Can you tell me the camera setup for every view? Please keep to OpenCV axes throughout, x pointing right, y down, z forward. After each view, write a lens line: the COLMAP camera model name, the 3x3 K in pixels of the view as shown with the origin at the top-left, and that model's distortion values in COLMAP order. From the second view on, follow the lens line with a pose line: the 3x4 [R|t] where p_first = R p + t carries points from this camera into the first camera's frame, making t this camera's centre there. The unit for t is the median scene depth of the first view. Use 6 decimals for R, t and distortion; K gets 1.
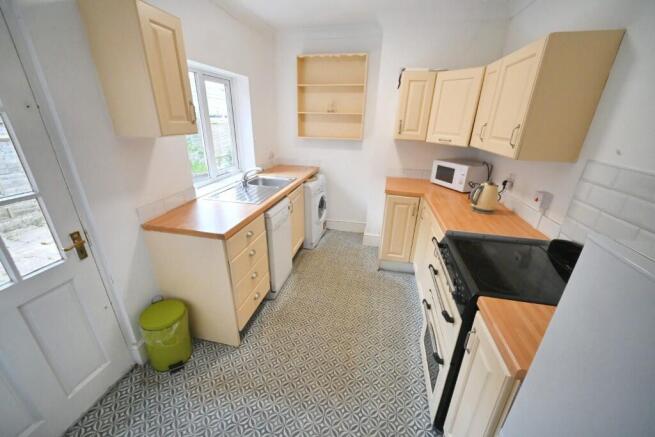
lens RADIAL K [[257.1, 0, 327.2], [0, 257.1, 219.8], [0, 0, 1]] dist [-0.001061, -0.000209]
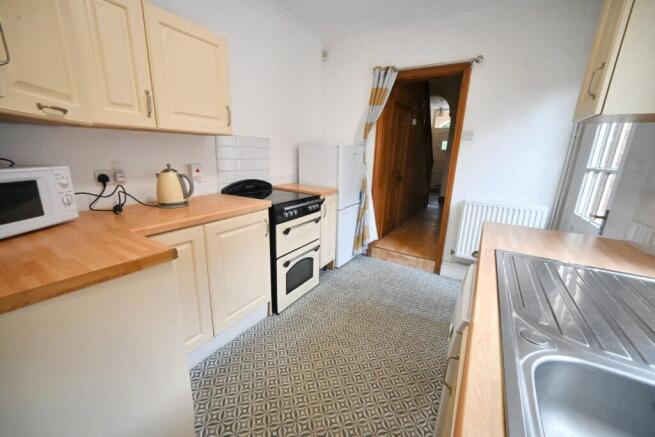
lens RADIAL K [[257.1, 0, 328.1], [0, 257.1, 217.8], [0, 0, 1]] dist [-0.001061, -0.000209]
pose [[-0.942133, -0.124360, 0.311321, -0.122055], [0.082764, 0.813622, 0.575473, -0.463564], [-0.324864, 0.567938, -0.756247, 1.589367]]
